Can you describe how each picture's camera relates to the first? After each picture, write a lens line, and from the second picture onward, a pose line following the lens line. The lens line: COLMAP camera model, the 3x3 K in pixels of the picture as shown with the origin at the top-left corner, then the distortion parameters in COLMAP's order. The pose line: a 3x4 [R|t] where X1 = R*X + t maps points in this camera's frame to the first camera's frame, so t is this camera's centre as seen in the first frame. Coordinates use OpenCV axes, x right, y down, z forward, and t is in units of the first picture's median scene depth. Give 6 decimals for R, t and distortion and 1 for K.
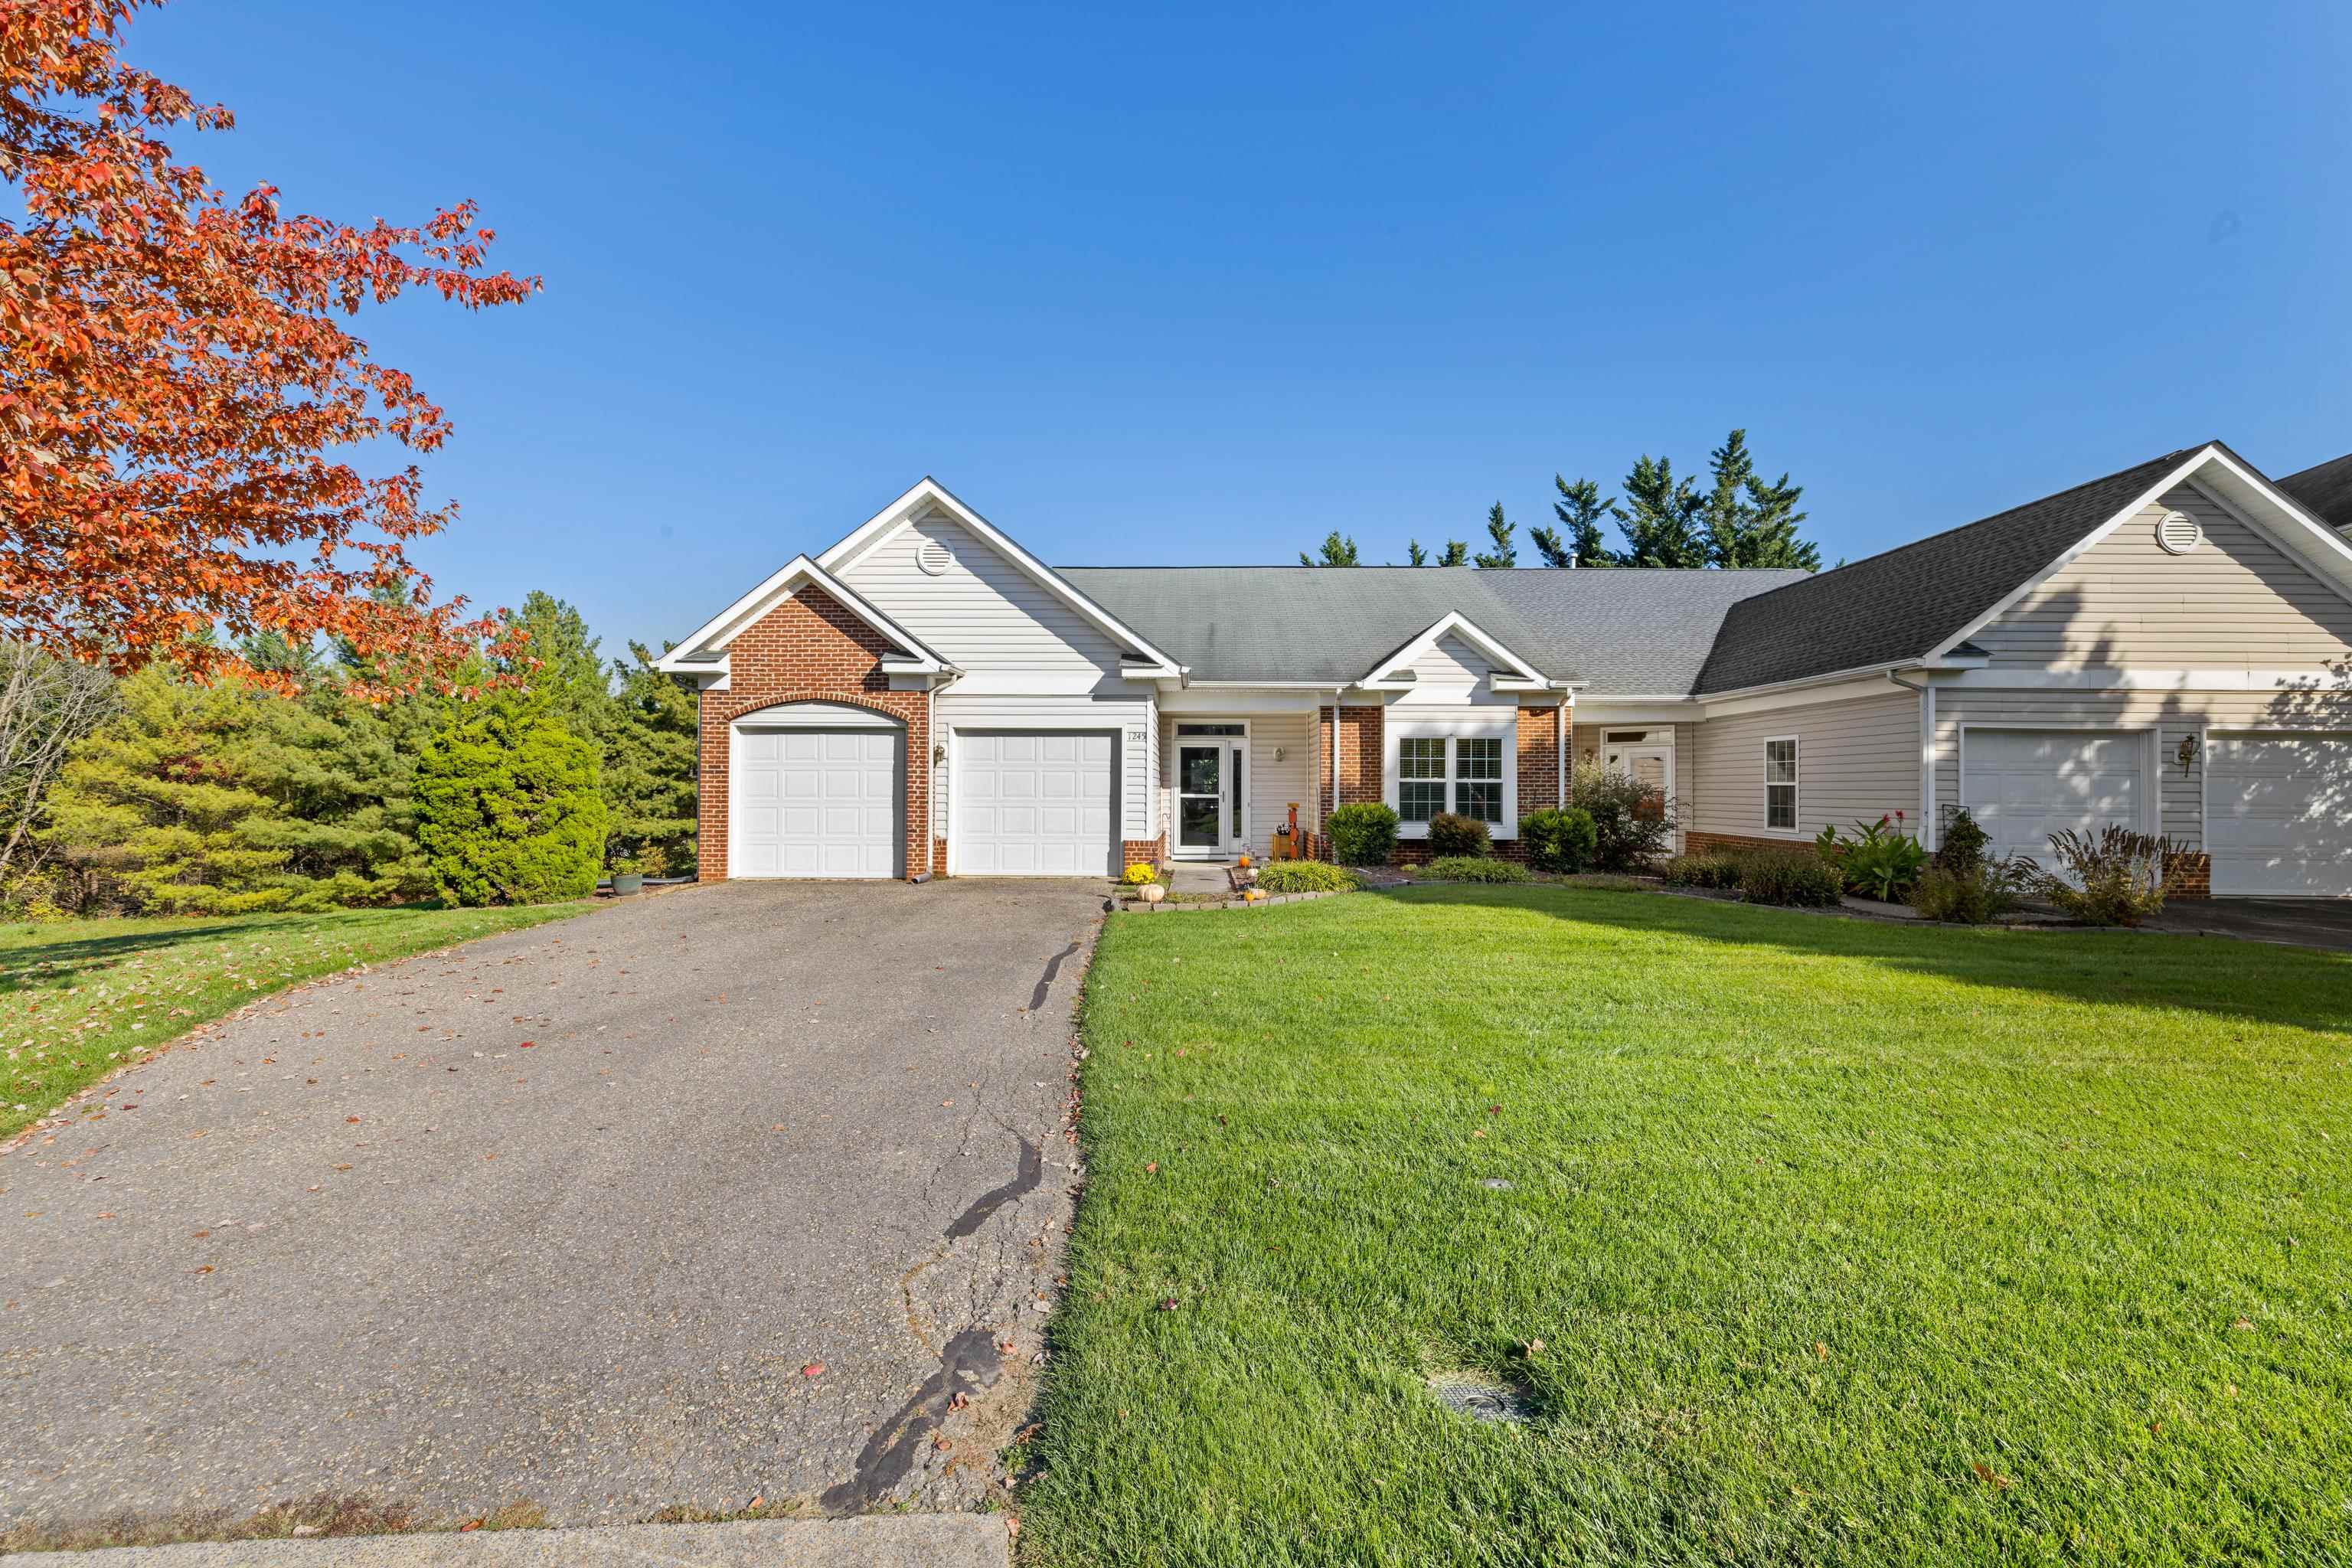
lens RADIAL K [[993.9, 0, 1162.2], [0, 993.9, 763.8], [0, 0, 1]] dist [-0.000707, 0.000763]
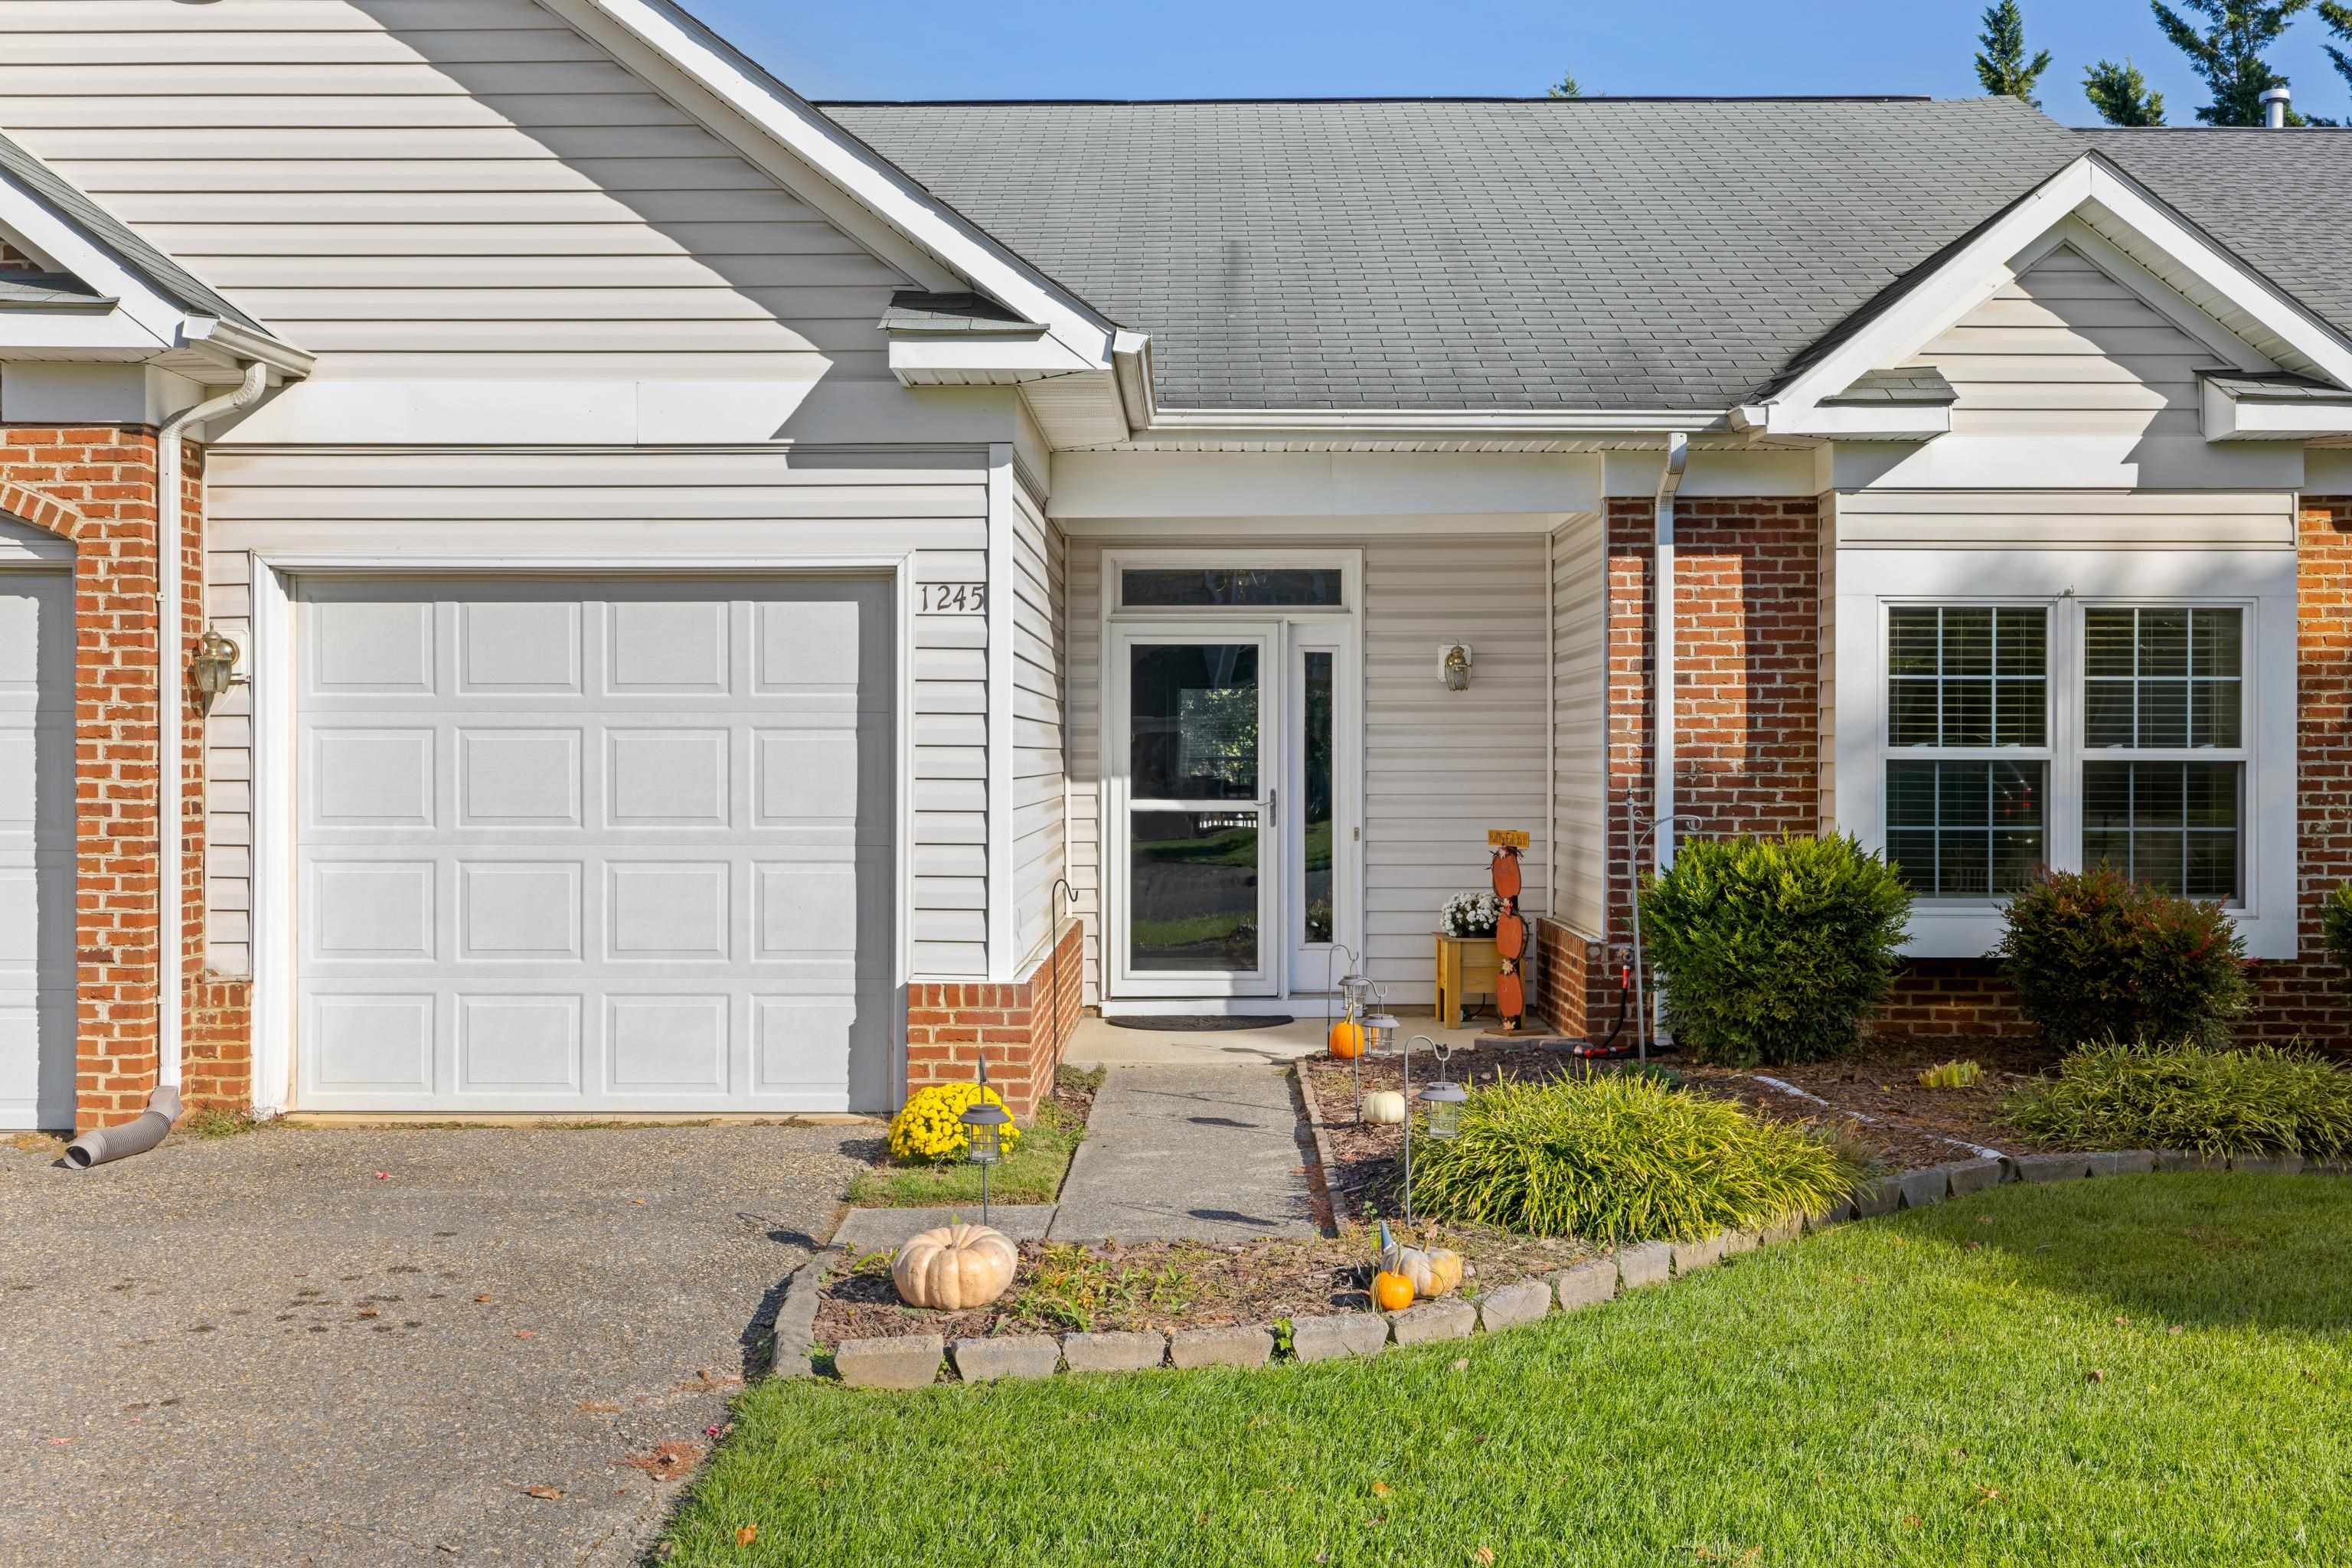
lens RADIAL K [[2294.2, 0, 1153.6], [0, 2294.2, 735.8], [0, 0, 1]] dist [0.000139, 0.000000]
pose [[0.999932, -0.003433, 0.011175, 0.021234], [0.003263, 0.999879, 0.015211, 0.000572], [-0.011226, -0.015173, 0.999822, 0.364863]]
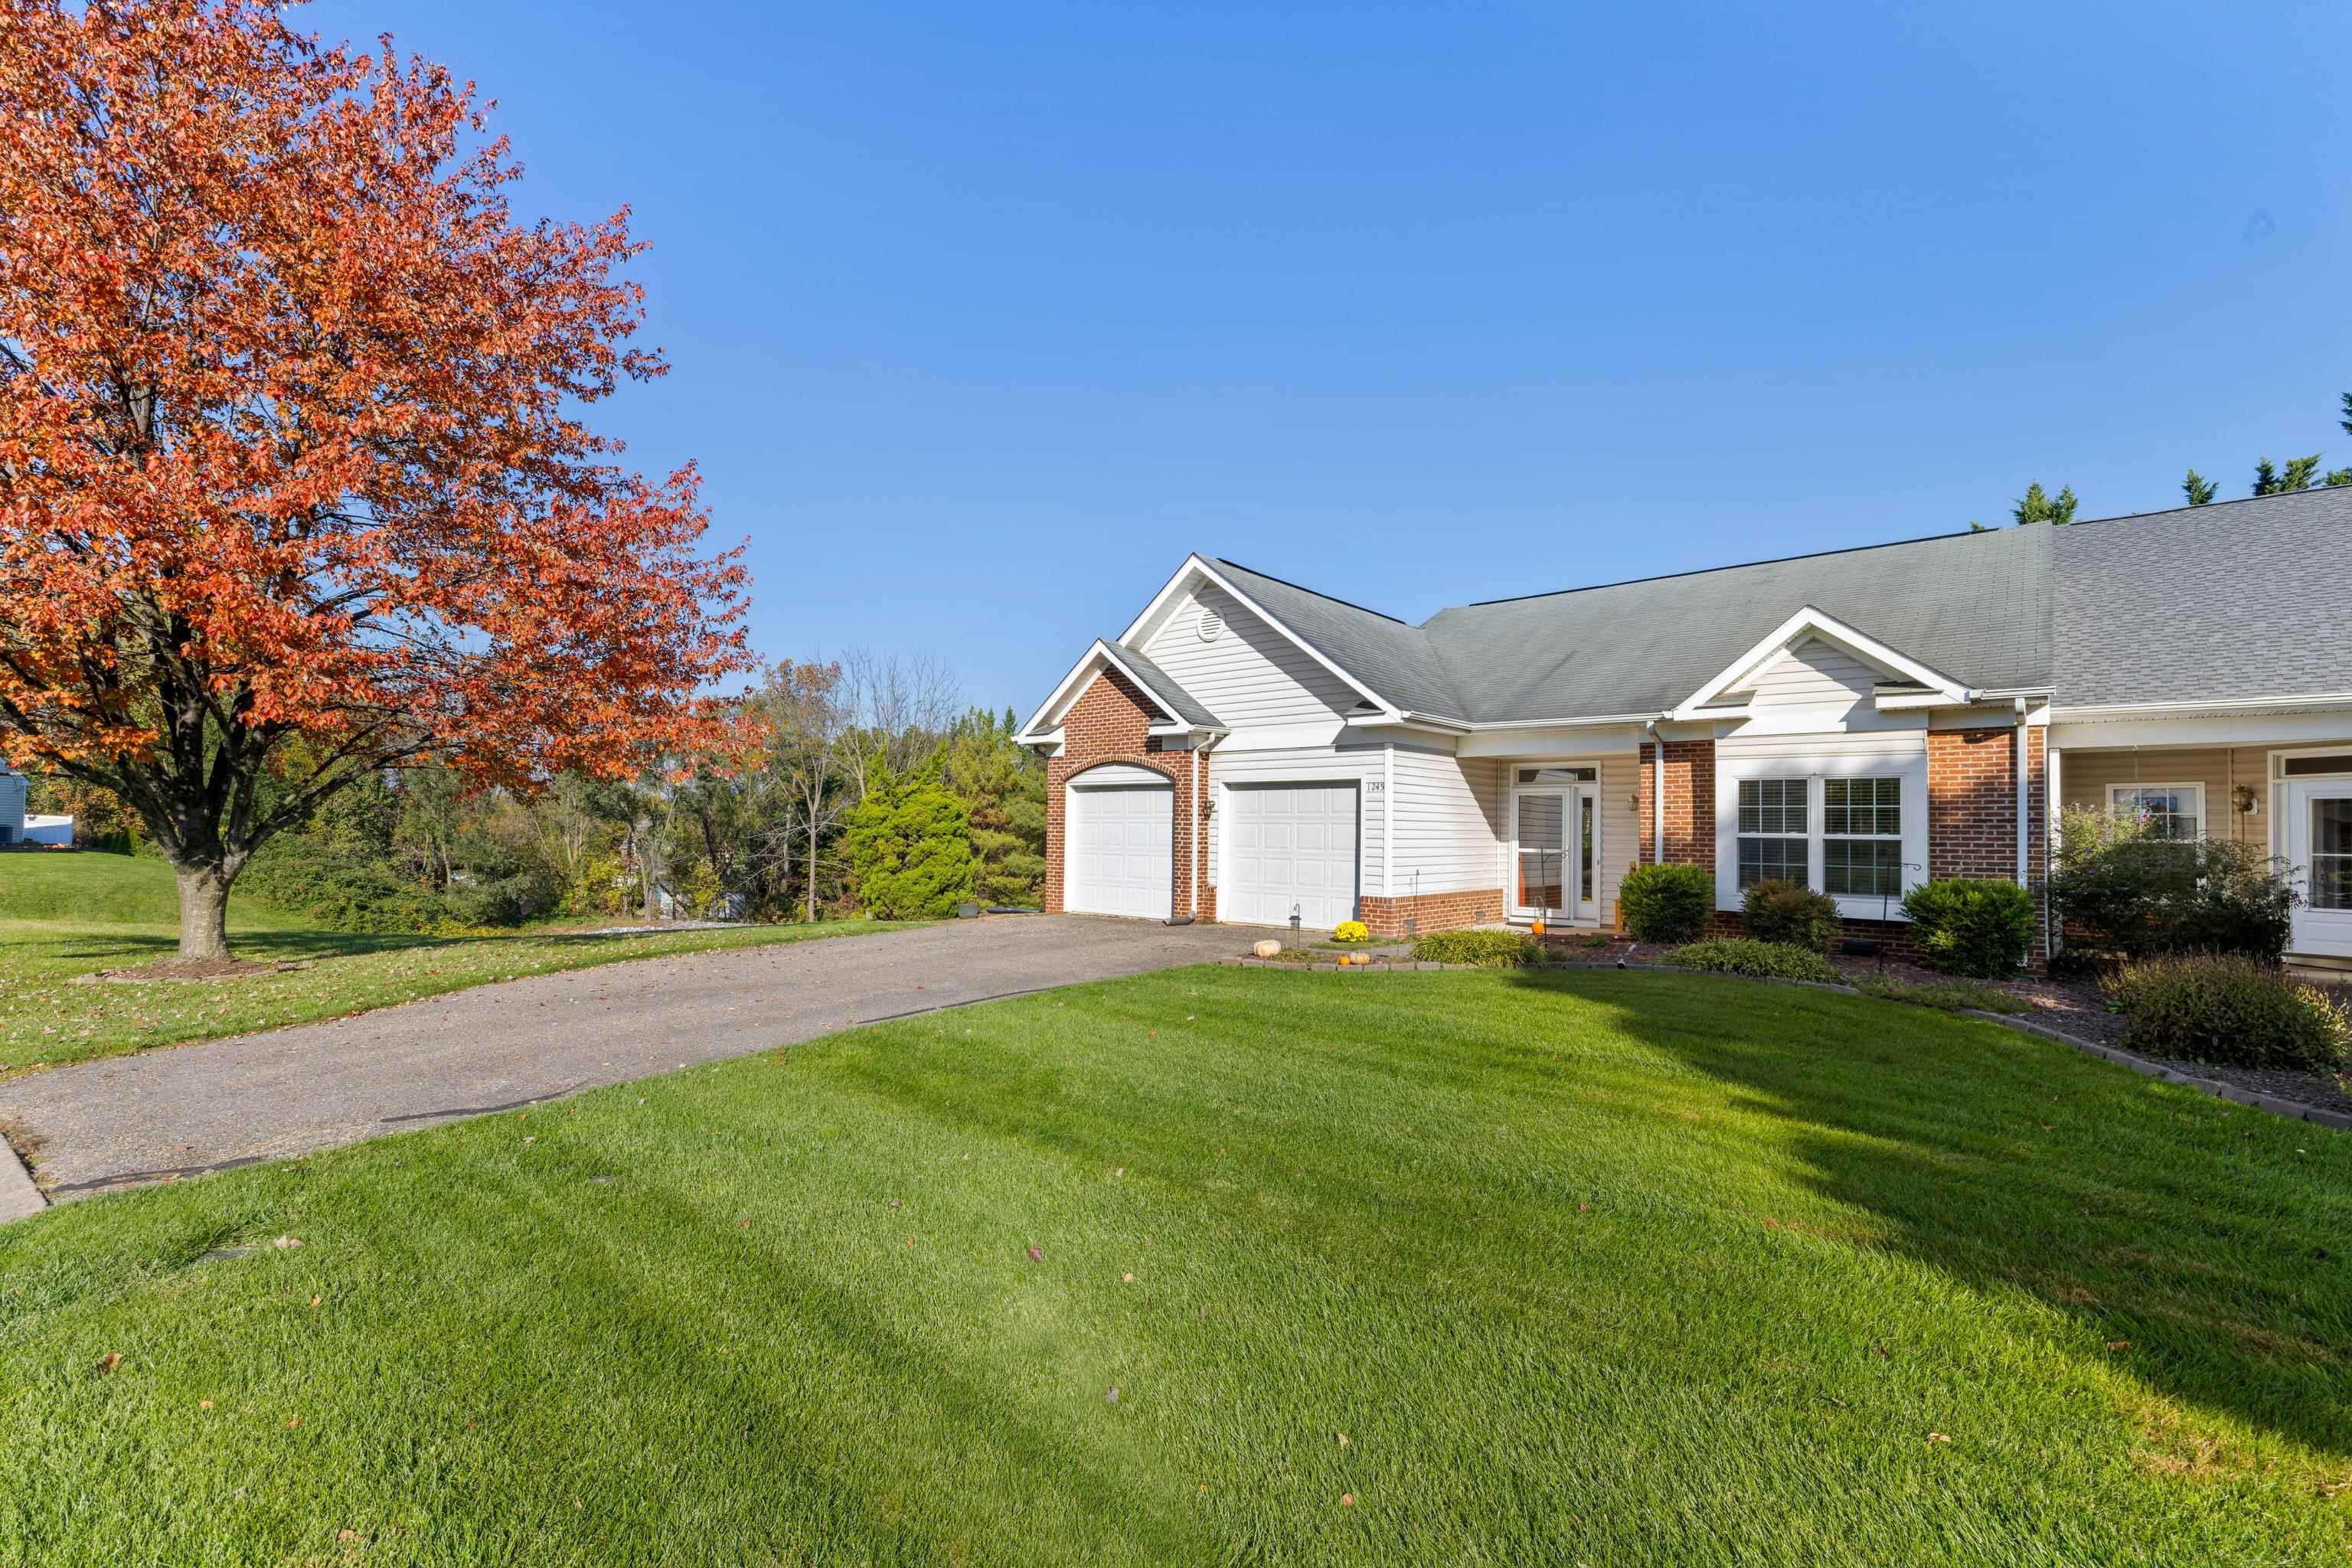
lens RADIAL K [[993.9, 0, 1171.0], [0, 993.9, 821.3], [0, 0, 1]] dist [-0.000707, 0.000763]
pose [[0.768327, 0.000056, -0.640058, 0.422155], [0.006421, 0.999949, 0.007795, -0.003362], [0.640025, -0.010100, 0.768287, 0.137421]]
